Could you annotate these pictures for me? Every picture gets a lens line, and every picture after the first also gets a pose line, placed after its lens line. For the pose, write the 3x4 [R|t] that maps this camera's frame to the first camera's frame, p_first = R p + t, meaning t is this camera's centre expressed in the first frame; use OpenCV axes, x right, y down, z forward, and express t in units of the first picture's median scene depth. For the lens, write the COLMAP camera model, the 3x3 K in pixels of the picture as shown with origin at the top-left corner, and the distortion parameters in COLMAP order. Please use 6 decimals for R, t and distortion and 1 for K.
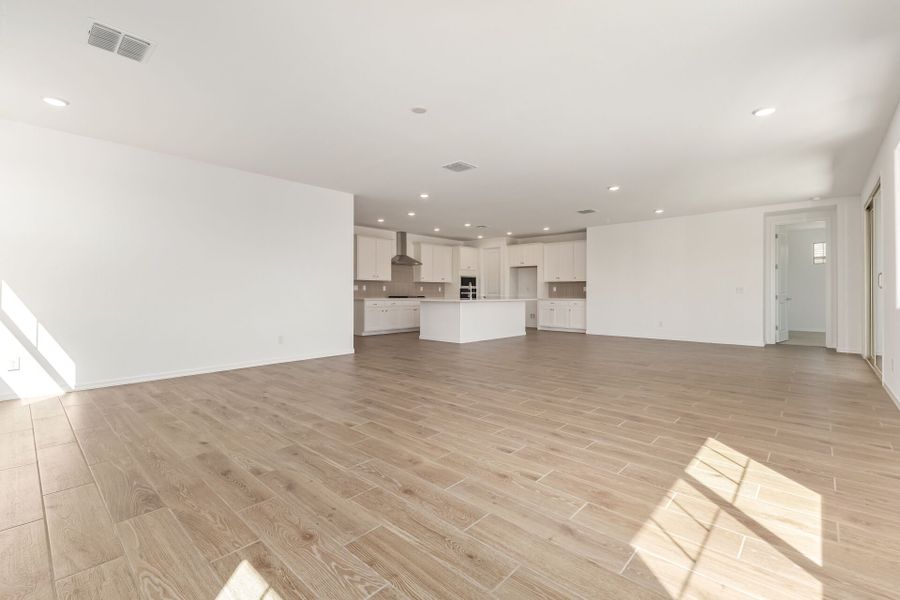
lens RADIAL K [[394.9, 0, 437.7], [0, 394.9, 293.4], [0, 0, 1]] dist [0.011893, -0.000210]
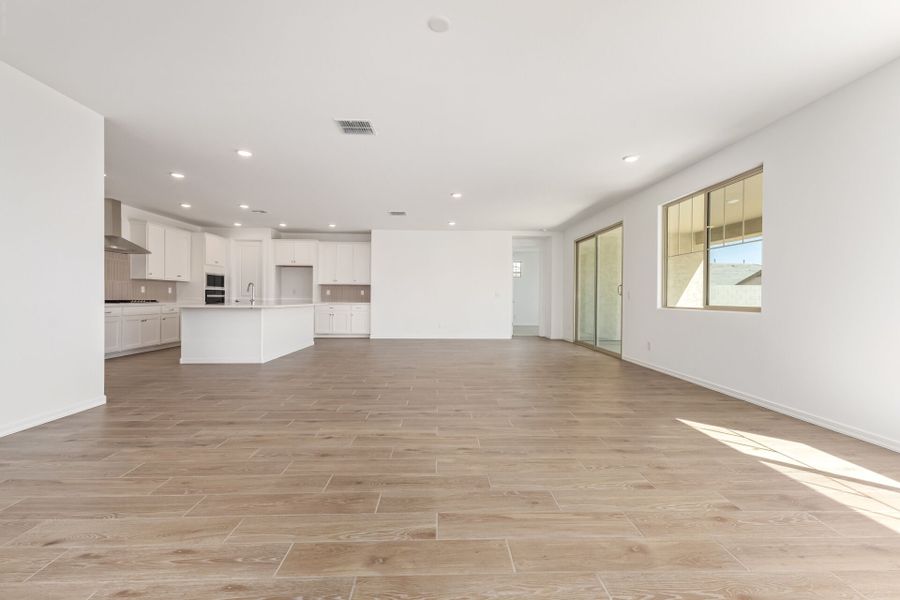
lens RADIAL K [[394.9, 0, 448.1], [0, 394.9, 296.7], [0, 0, 1]] dist [0.011893, -0.000210]
pose [[0.704249, 0.005338, 0.709933, -0.176287], [-0.005052, 0.999984, -0.002508, 0.000274], [-0.709935, -0.001820, 0.704265, 0.173600]]
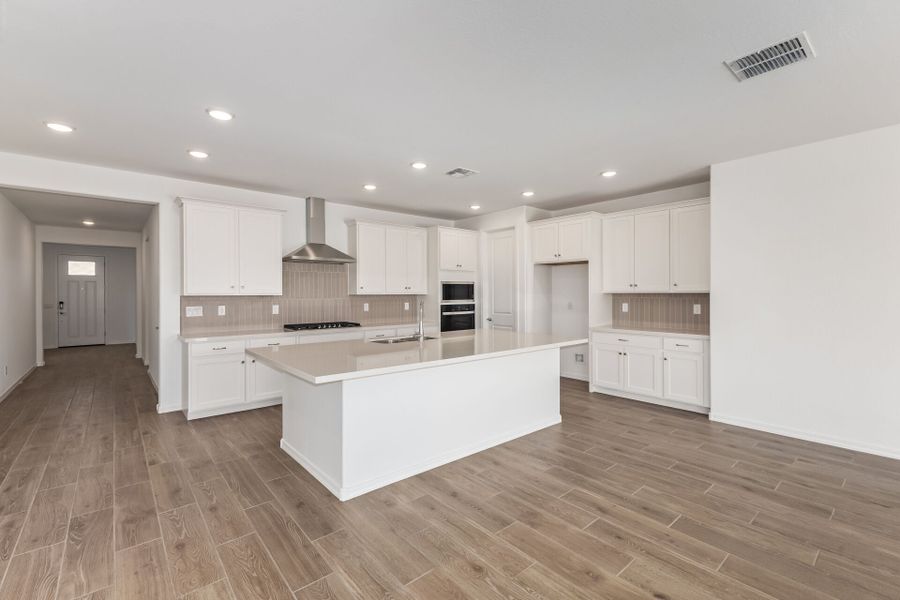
lens RADIAL K [[394.9, 0, 445.1], [0, 394.9, 295.1], [0, 0, 1]] dist [0.011893, -0.000210]
pose [[0.994747, -0.006618, -0.102148, 0.137039], [0.006757, 0.999977, 0.001007, -0.031021], [0.102138, -0.001692, 0.994769, 0.540621]]
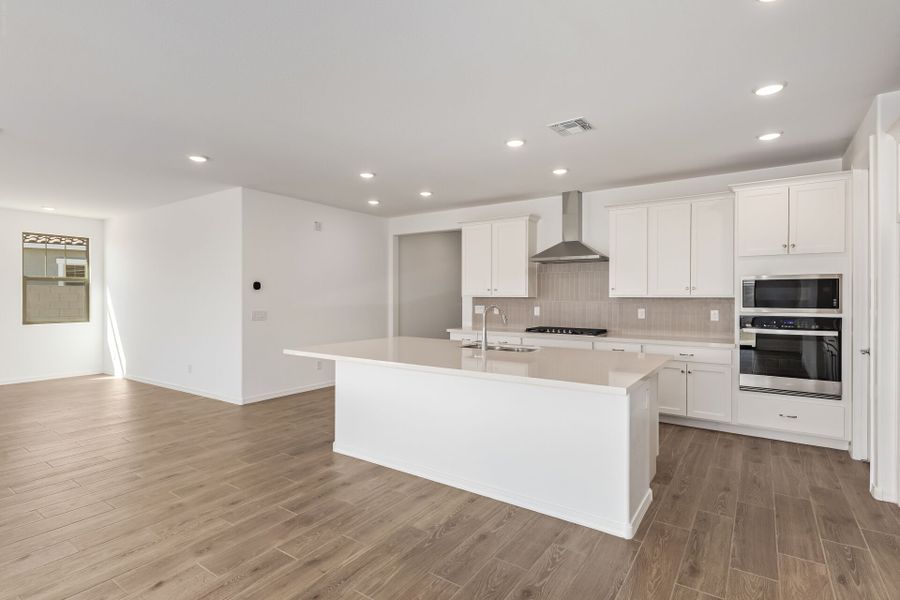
lens RADIAL K [[443.7, 0, 451.6], [0, 443.7, 301.3], [0, 0, 1]] dist [0.008311, -0.001591]
pose [[0.171180, 0.008470, -0.985203, 0.435676], [-0.004237, 0.999960, 0.007861, -0.030640], [0.985231, 0.002828, 0.171209, 0.820760]]
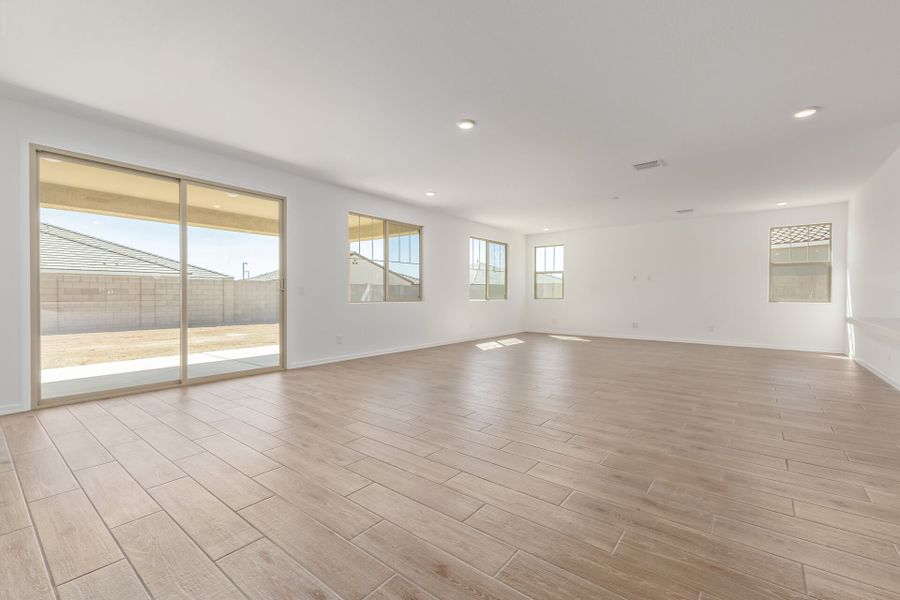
lens RADIAL K [[385.0, 0, 448.7], [0, 385.0, 296.8], [0, 0, 1]] dist [0.000152, -0.000029]
pose [[-0.994886, -0.001865, -0.100989, 0.324352], [-0.003134, 0.999918, 0.012409, -0.001766], [0.100958, 0.012662, -0.994810, 0.968500]]
